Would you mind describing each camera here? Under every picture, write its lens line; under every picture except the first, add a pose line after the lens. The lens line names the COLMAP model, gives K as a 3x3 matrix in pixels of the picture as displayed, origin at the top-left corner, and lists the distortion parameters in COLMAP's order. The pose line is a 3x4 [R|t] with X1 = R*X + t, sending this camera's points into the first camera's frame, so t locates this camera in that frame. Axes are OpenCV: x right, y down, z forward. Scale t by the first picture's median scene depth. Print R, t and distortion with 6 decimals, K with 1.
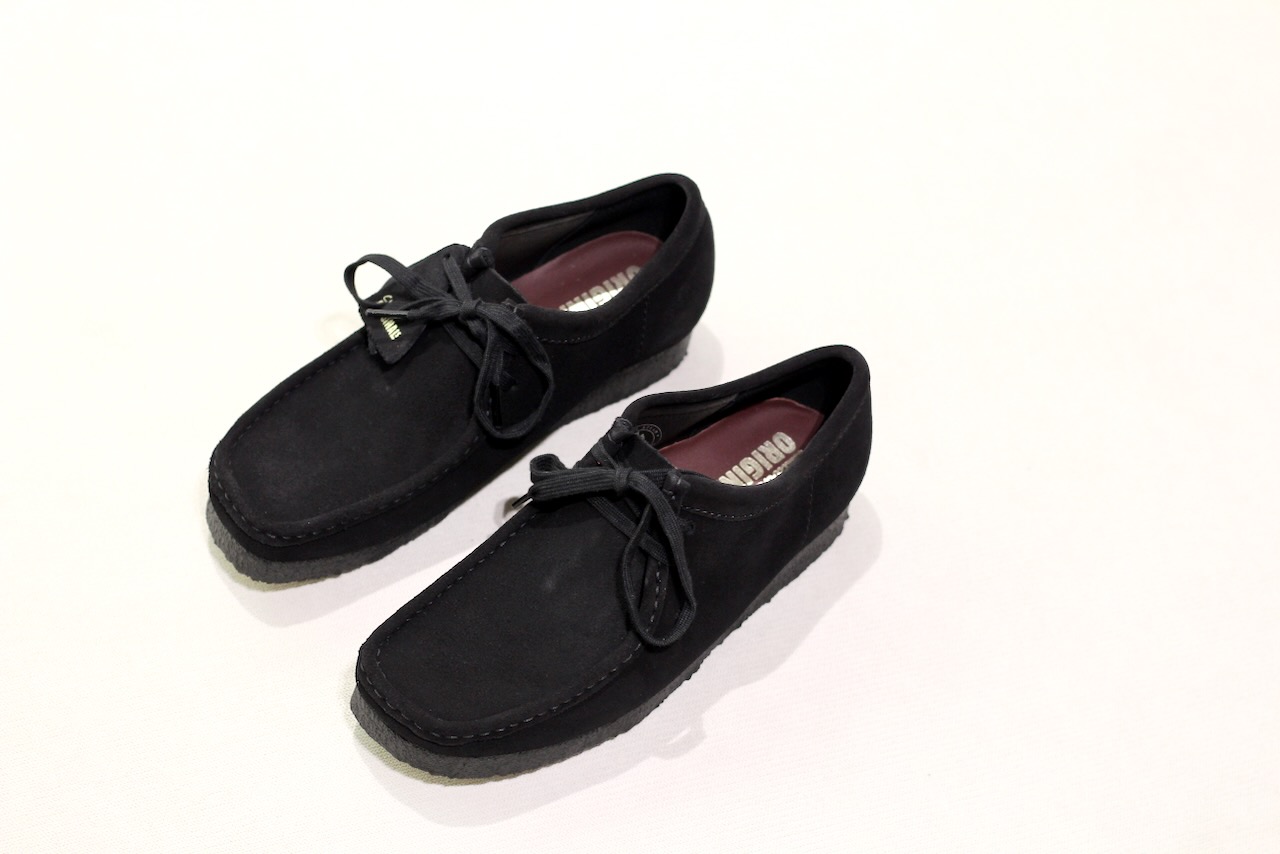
lens RADIAL K [[3041.8, 0, 640.3], [0, 3041.8, 427.3], [0, 0, 1]] dist [-0.017958, 0.000000]
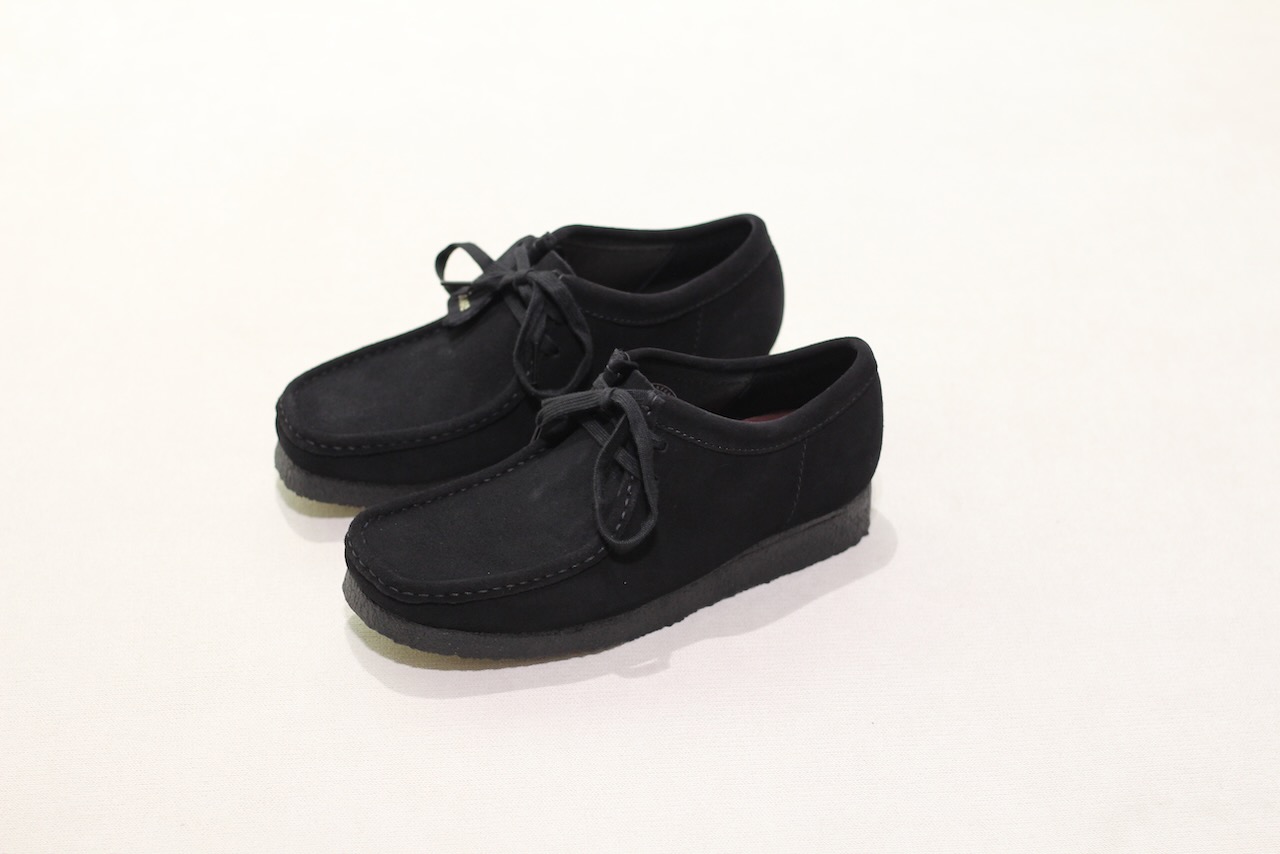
lens RADIAL K [[3041.8, 0, 639.5], [0, 3041.8, 424.1], [0, 0, 1]] dist [-0.017958, 0.000000]
pose [[0.962298, 0.075469, -0.261320, 0.281357], [-0.151426, 0.946730, -0.284204, 0.324012], [0.225951, 0.313059, 0.922464, 0.002923]]
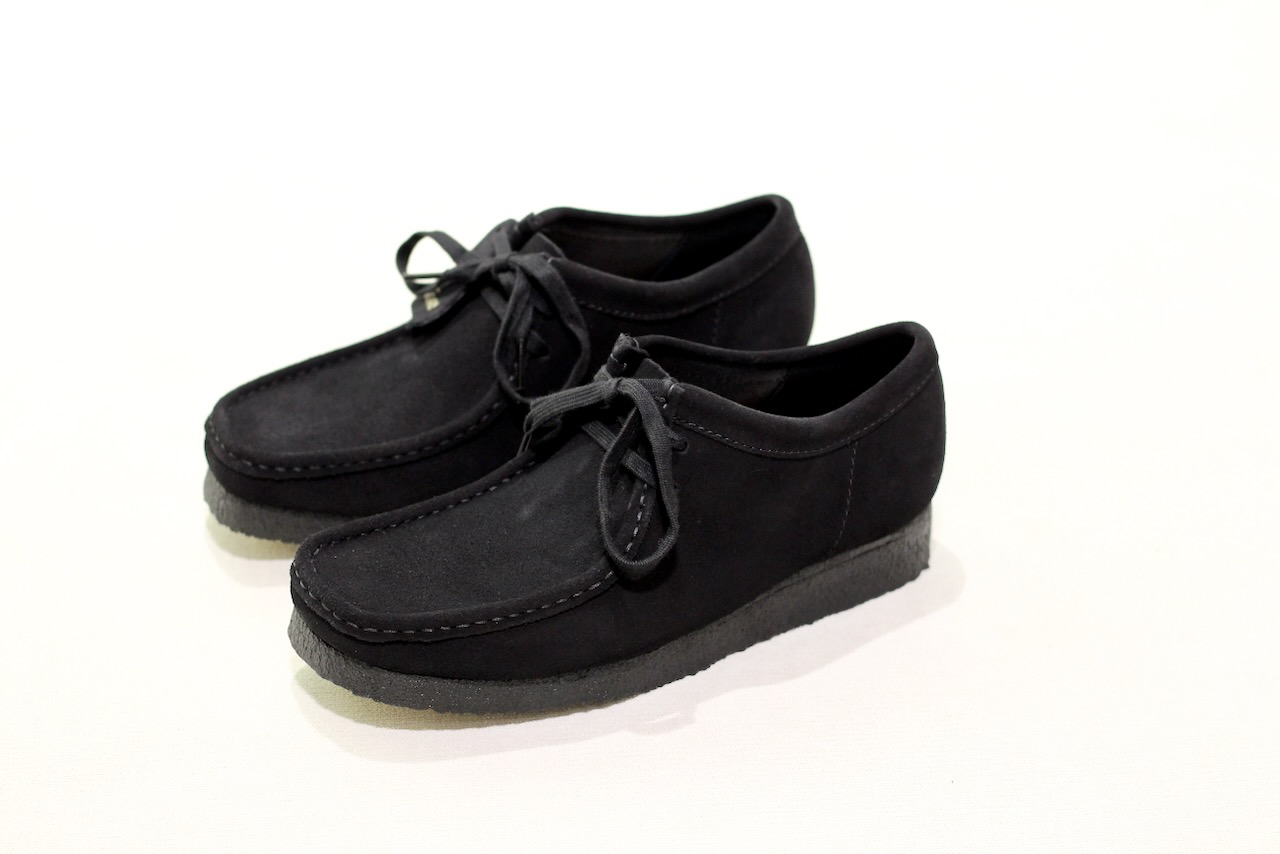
lens RADIAL K [[3041.8, 0, 638.9], [0, 3041.8, 436.4], [0, 0, 1]] dist [-0.017958, 0.000000]
pose [[0.968245, 0.040538, -0.246694, 0.213240], [-0.129576, 0.925254, -0.356531, 0.333805], [0.213802, 0.377175, 0.901126, 0.205239]]
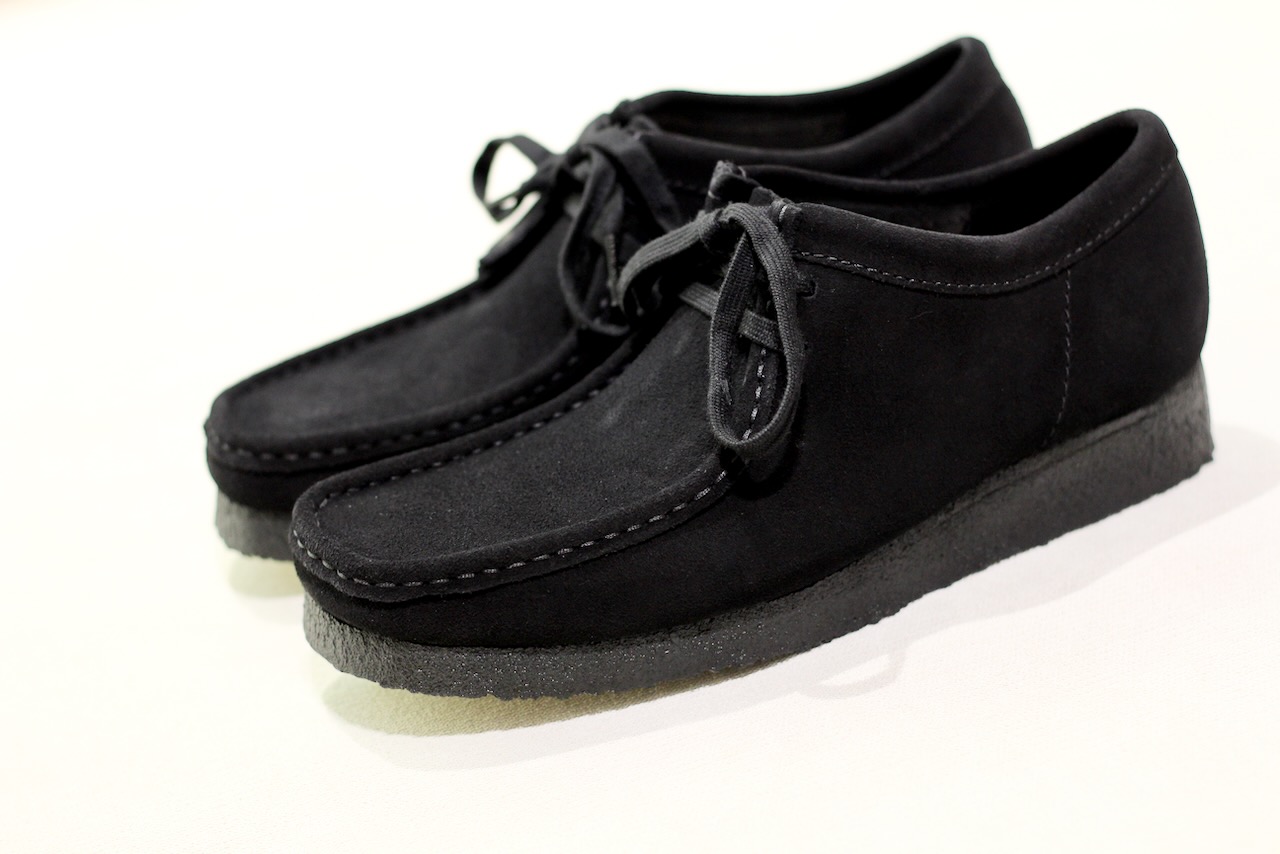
lens RADIAL K [[3041.8, 0, 644.7], [0, 3041.8, 417.3], [0, 0, 1]] dist [-0.017958, 0.000000]
pose [[0.914849, -0.108703, -0.388888, 0.215690], [-0.084892, 0.889783, -0.448419, 0.325203], [0.394771, 0.443250, 0.804789, 0.491541]]
